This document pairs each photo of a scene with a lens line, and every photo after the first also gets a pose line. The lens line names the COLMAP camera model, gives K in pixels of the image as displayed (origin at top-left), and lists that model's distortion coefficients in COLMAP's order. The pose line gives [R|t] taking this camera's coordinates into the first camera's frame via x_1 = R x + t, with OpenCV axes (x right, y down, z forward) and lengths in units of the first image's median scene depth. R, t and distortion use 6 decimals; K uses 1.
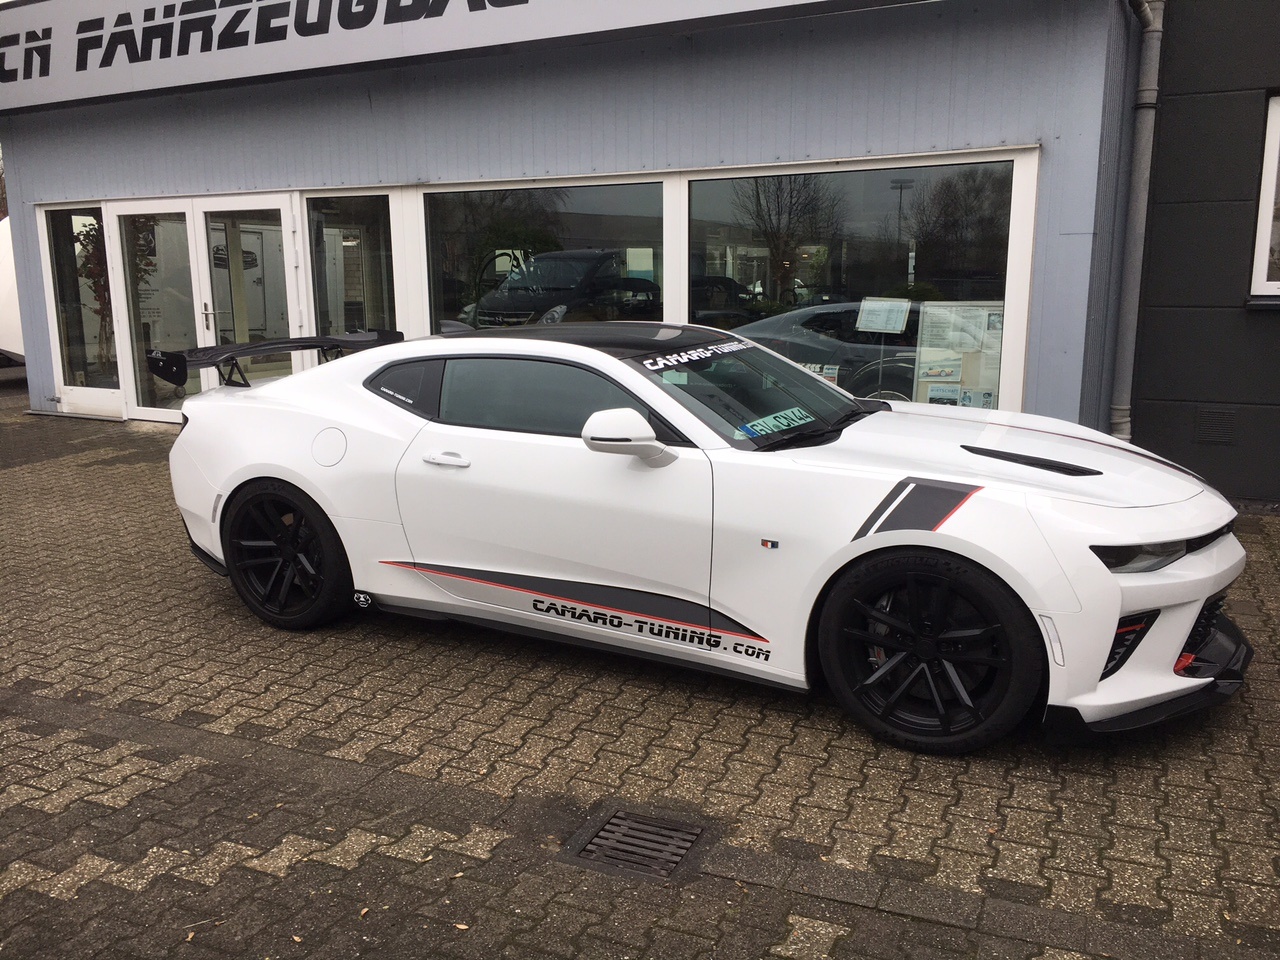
lens RADIAL K [[1085.0, 0, 639.7], [0, 1085.0, 484.1], [0, 0, 1]] dist [0.074541, -0.095825]
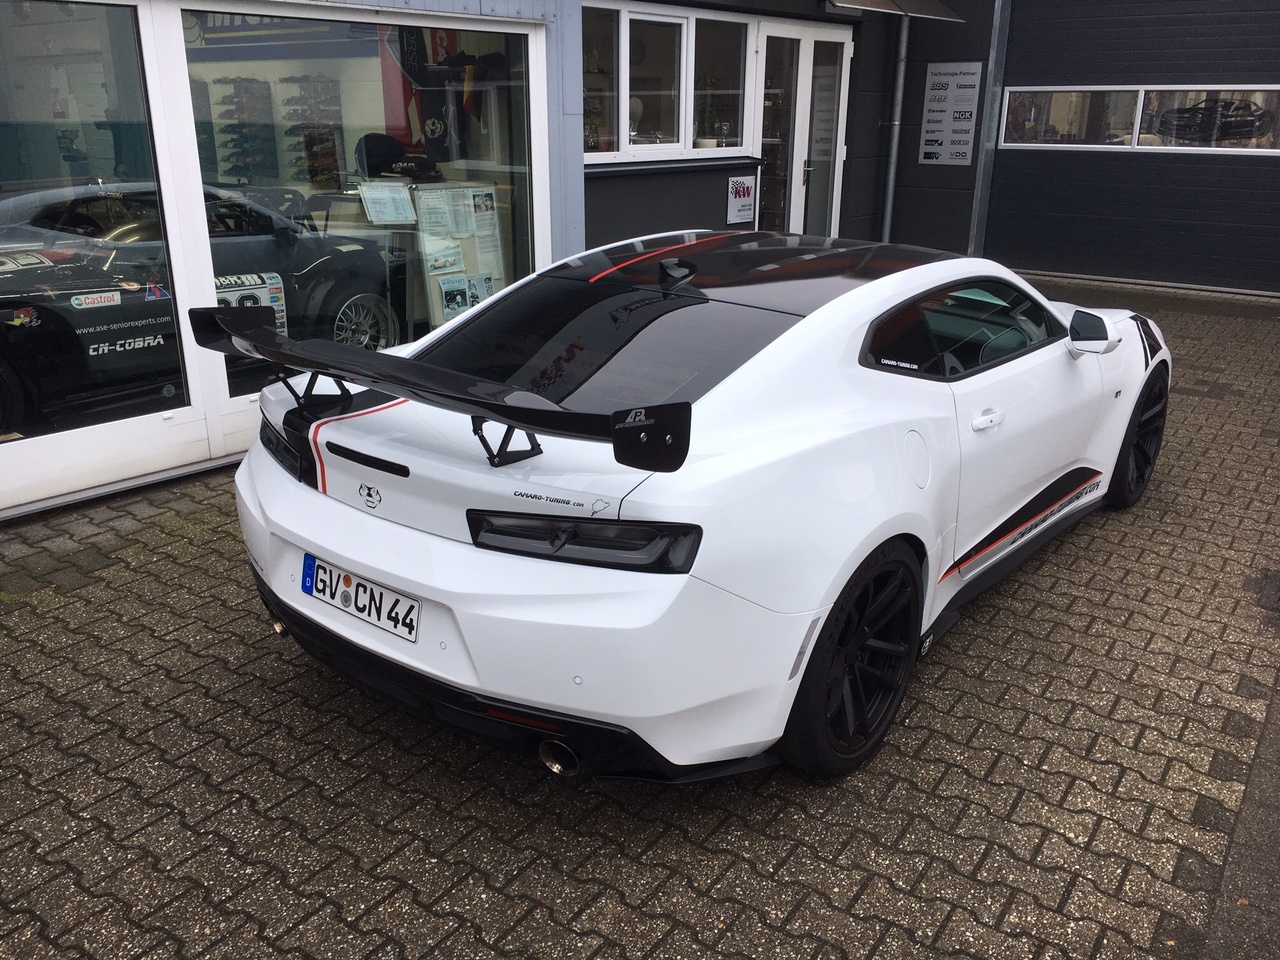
lens RADIAL K [[1085.0, 0, 630.7], [0, 1085.0, 481.0], [0, 0, 1]] dist [0.074541, -0.095825]
pose [[0.184658, -0.308532, 0.933118, -0.436170], [0.180317, 0.943965, 0.276434, -0.109945], [-0.966120, 0.117211, 0.229944, 0.466611]]
